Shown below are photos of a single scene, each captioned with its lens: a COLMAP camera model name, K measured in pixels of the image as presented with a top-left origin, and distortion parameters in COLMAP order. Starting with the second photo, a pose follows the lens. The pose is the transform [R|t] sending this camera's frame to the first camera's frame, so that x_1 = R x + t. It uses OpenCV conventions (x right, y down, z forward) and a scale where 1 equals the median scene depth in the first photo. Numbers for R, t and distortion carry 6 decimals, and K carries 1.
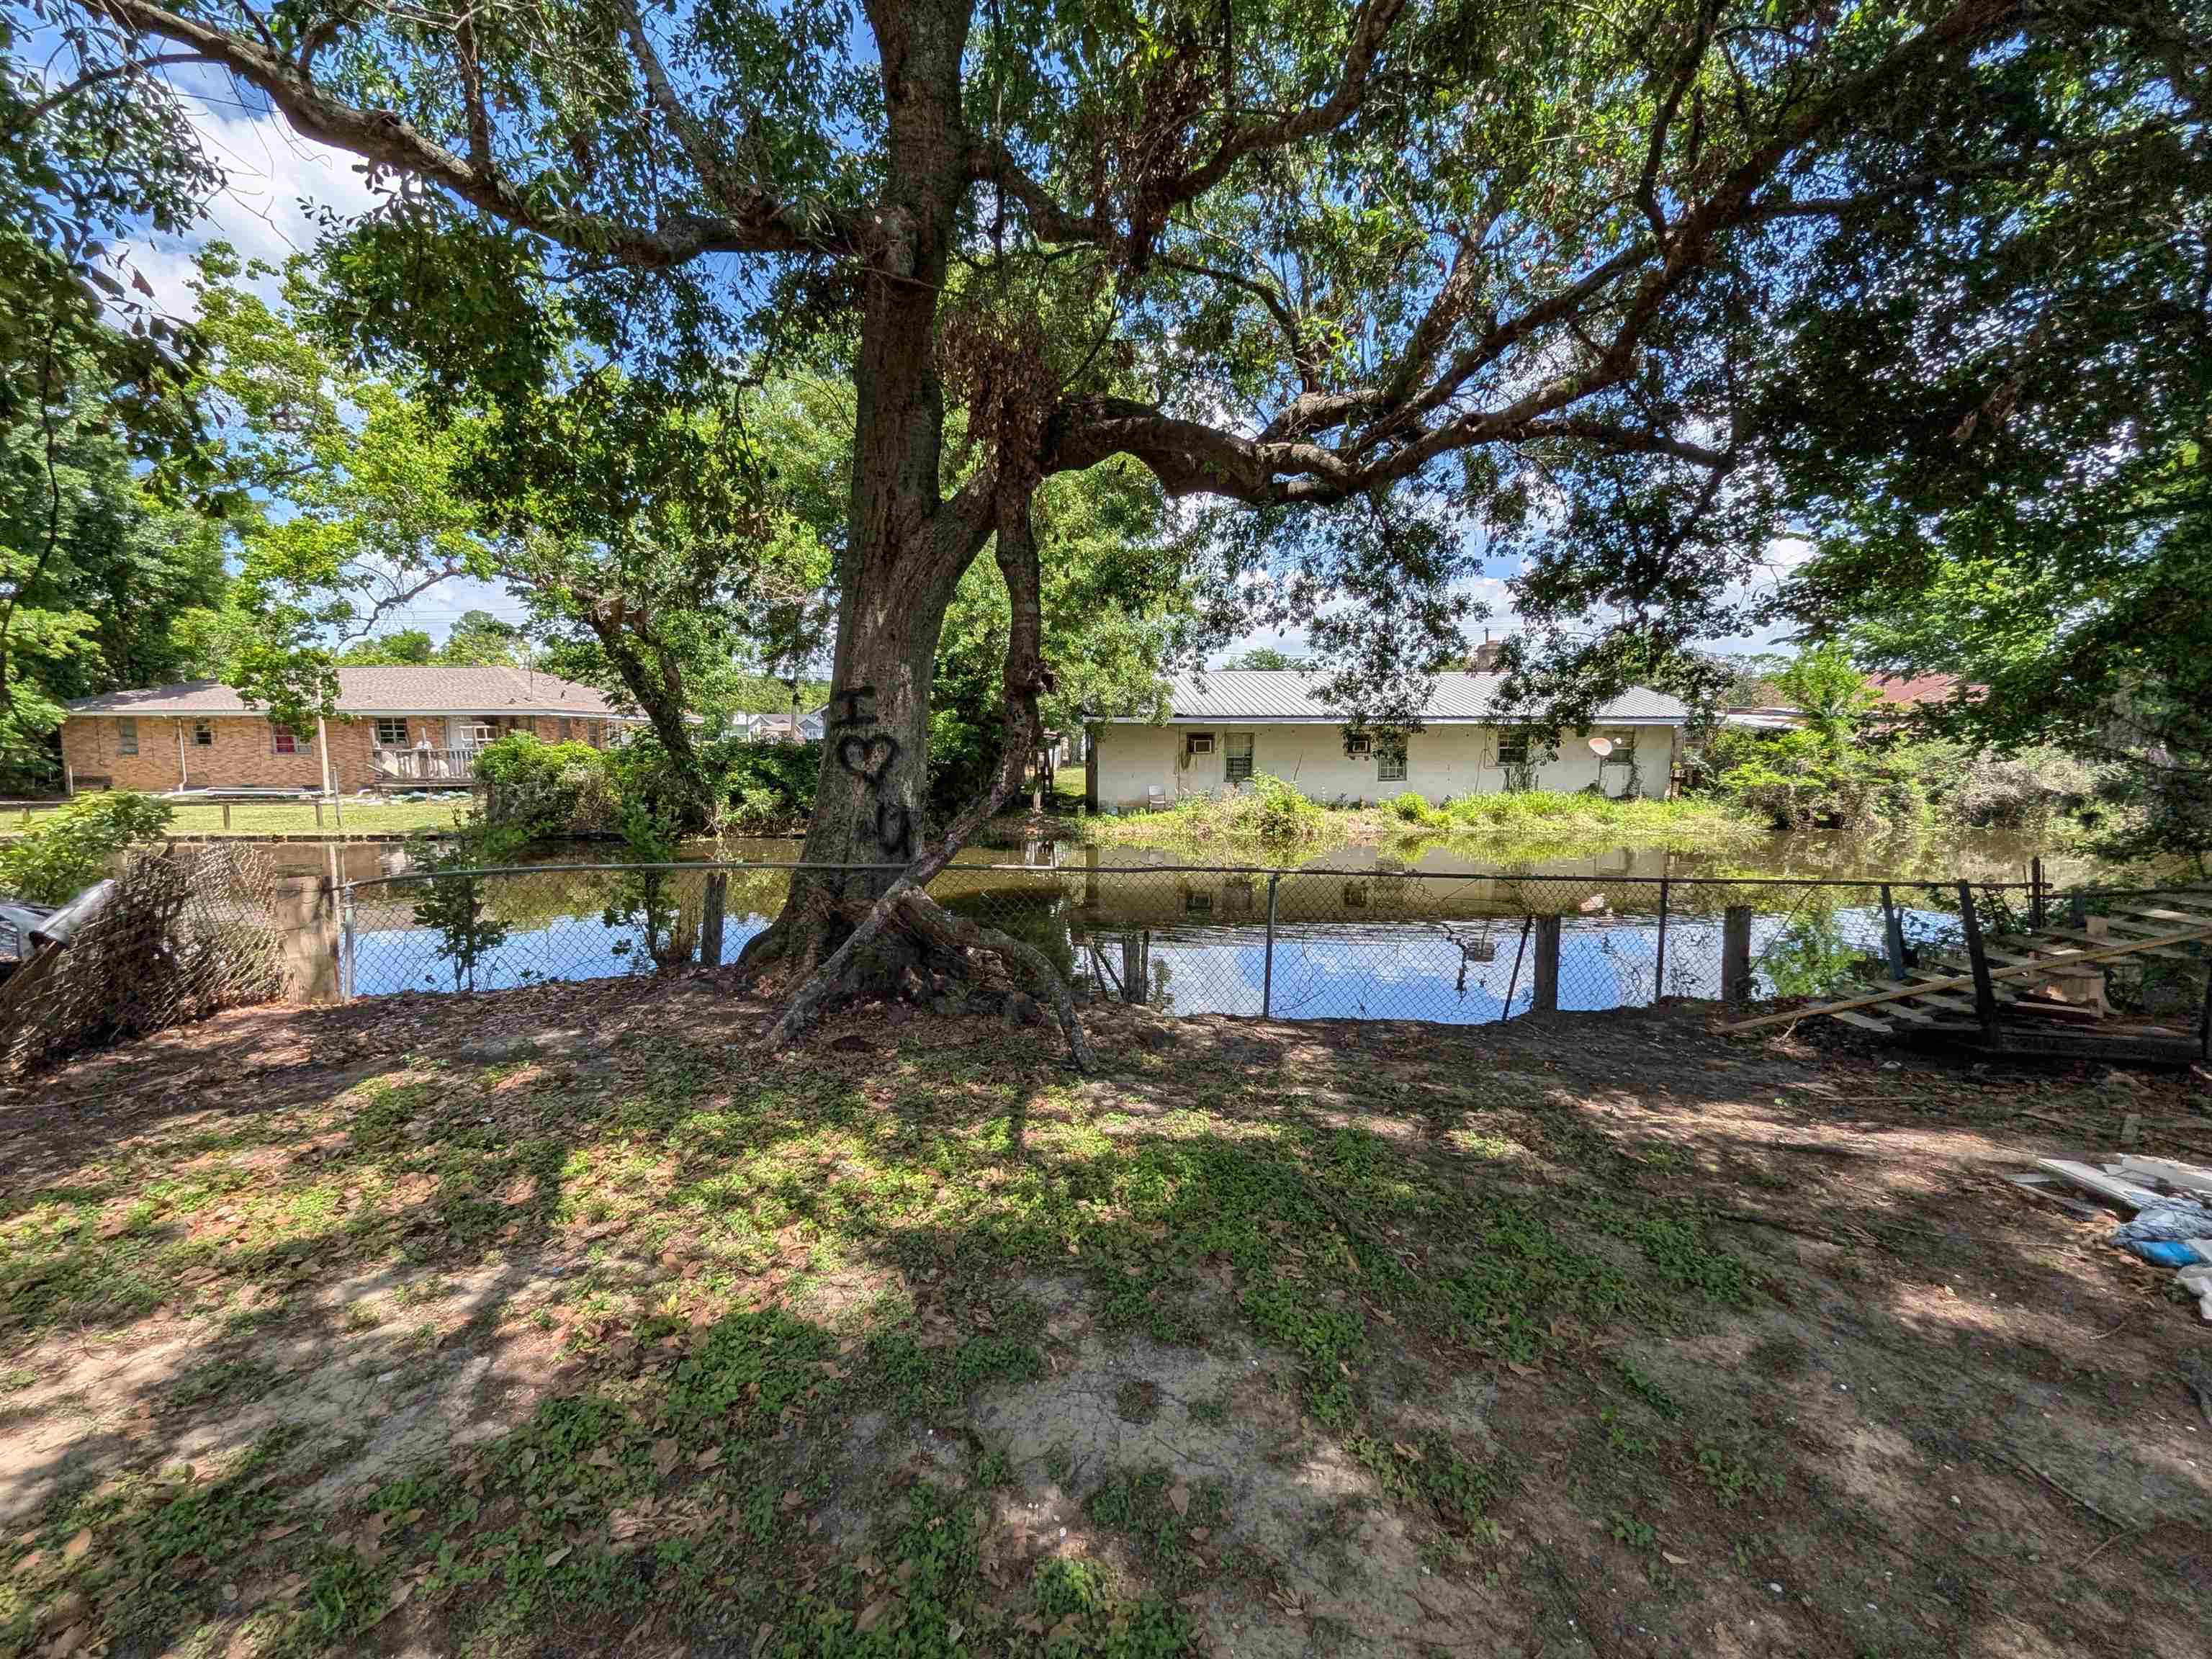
lens RADIAL K [[889.6, 0, 1111.9], [0, 889.6, 830.9], [0, 0, 1]] dist [-0.002041, -0.000135]
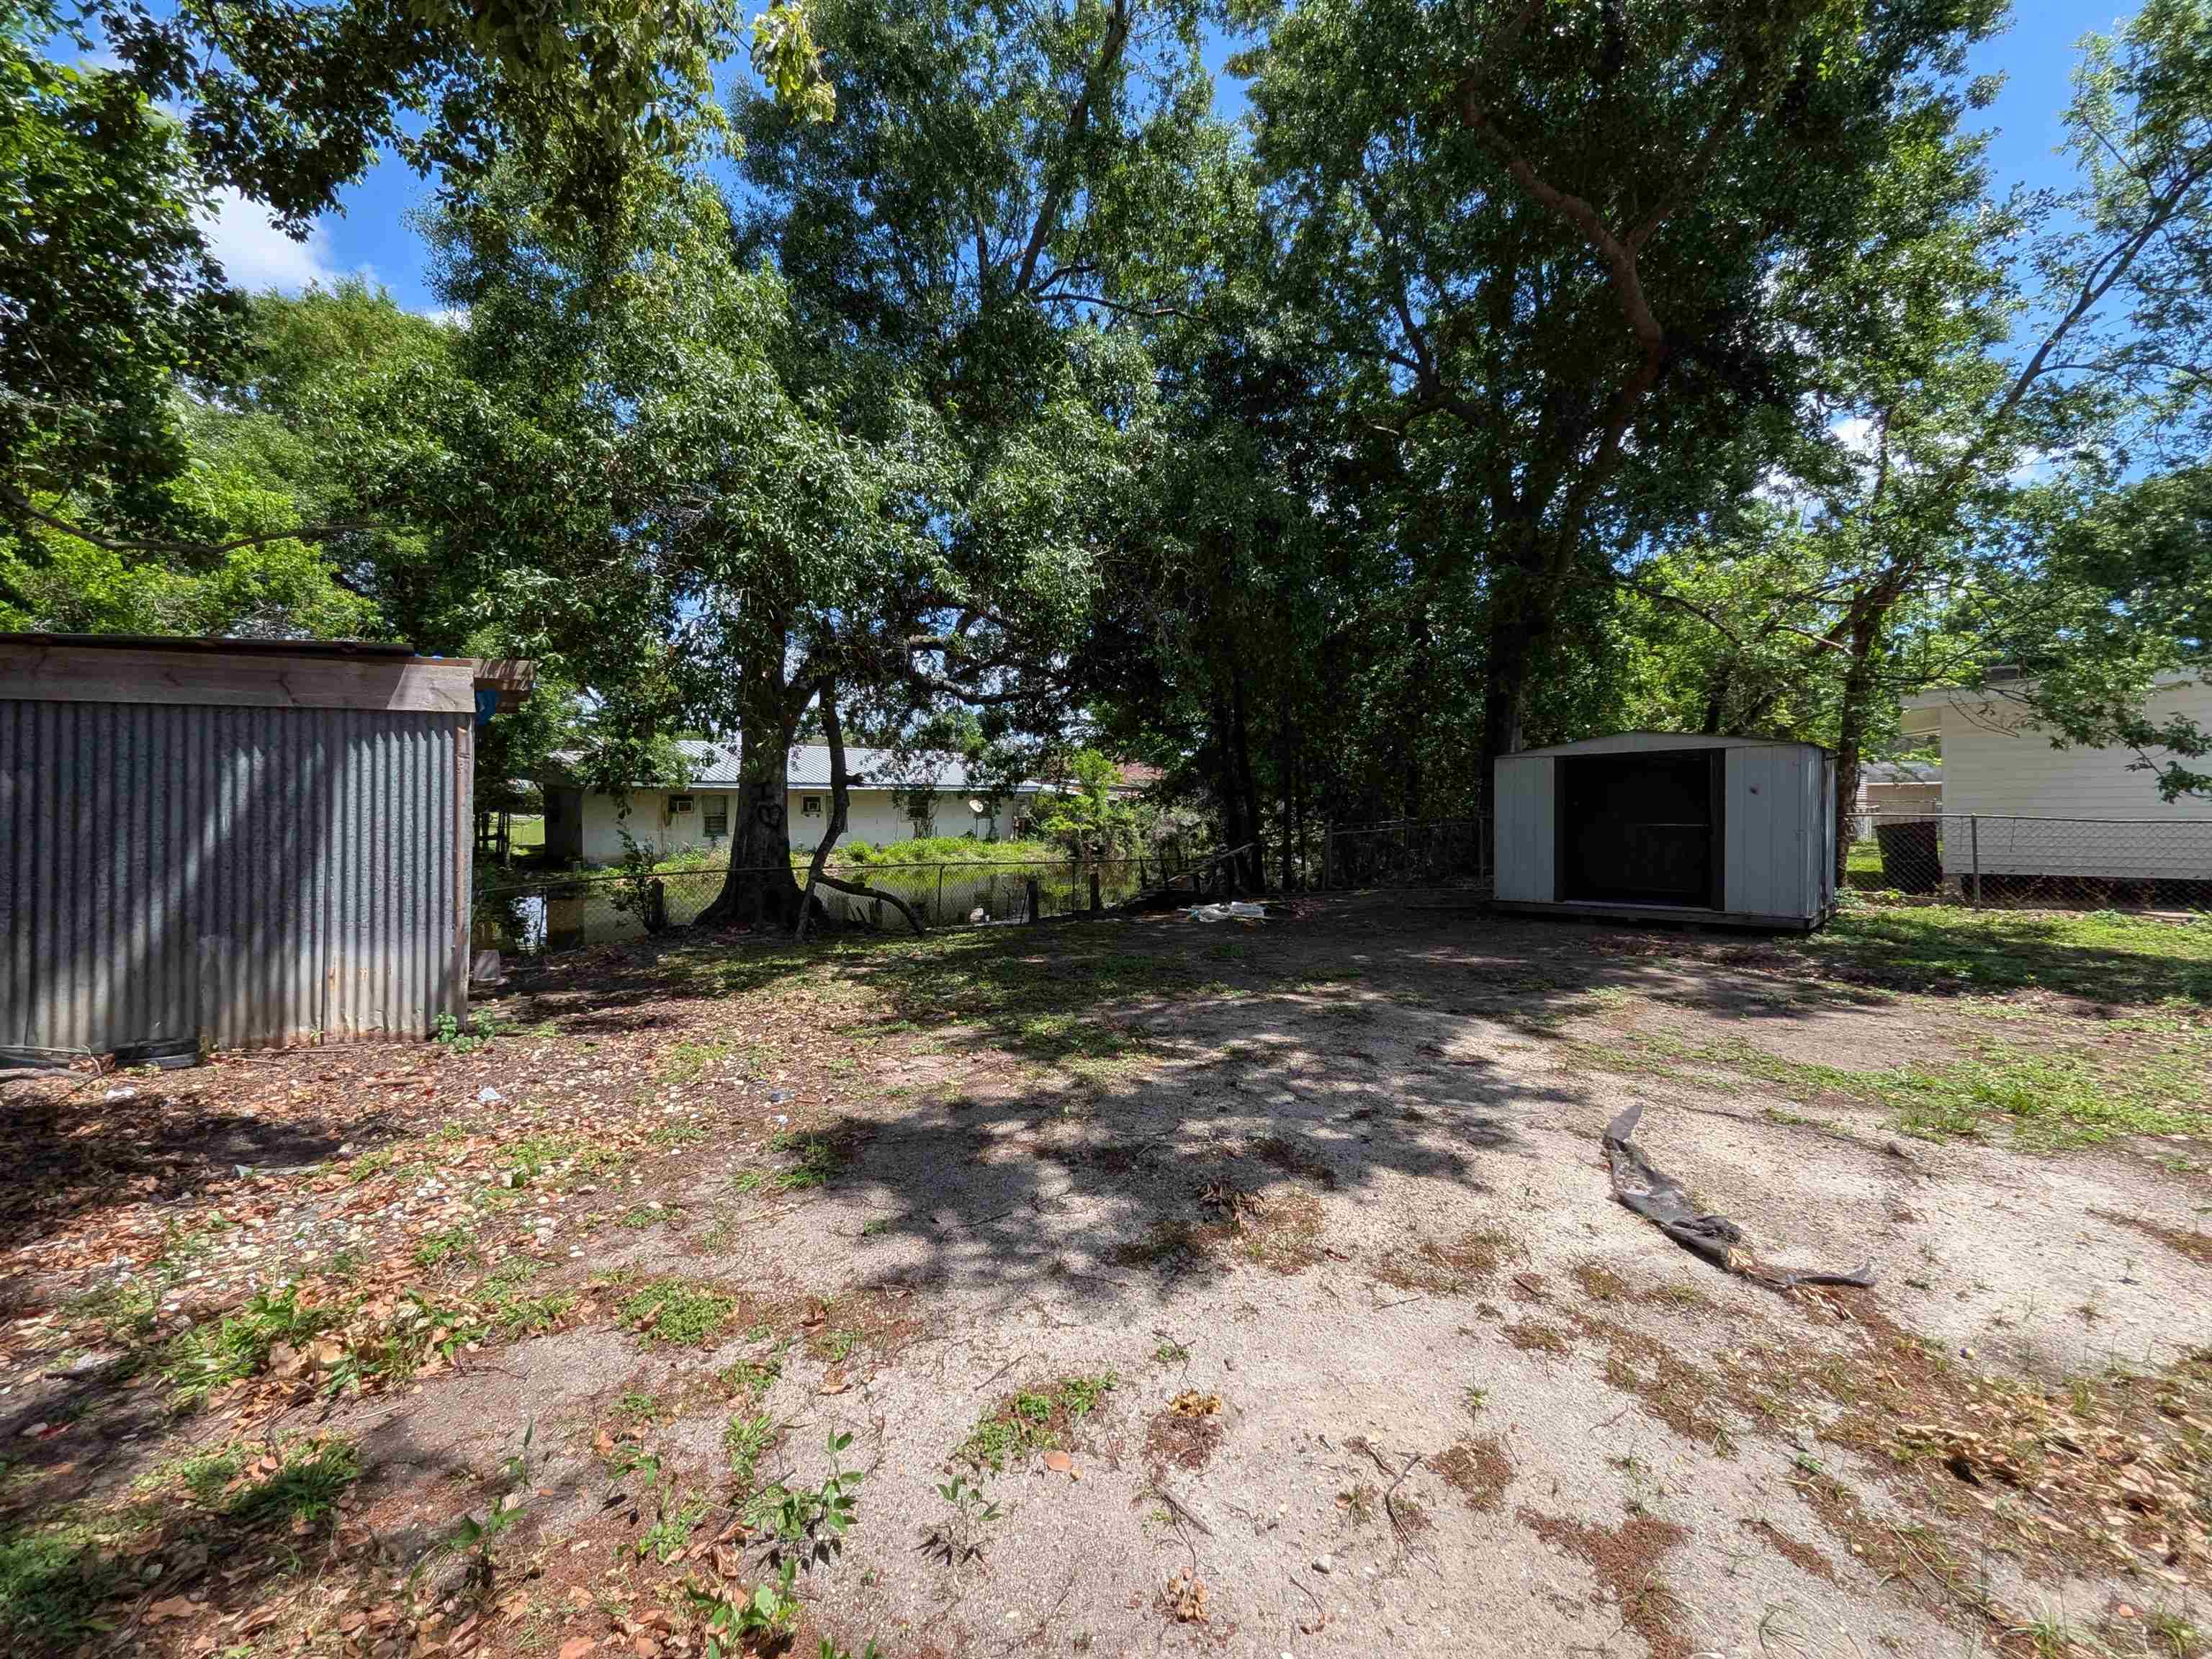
lens RADIAL K [[889.6, 0, 1104.6], [0, 889.6, 818.6], [0, 0, 1]] dist [-0.002041, -0.000135]
pose [[0.749080, -0.012334, 0.662365, -0.271211], [0.063176, 0.996600, -0.052889, 0.017854], [-0.659460, 0.081464, 0.747312, -0.242124]]
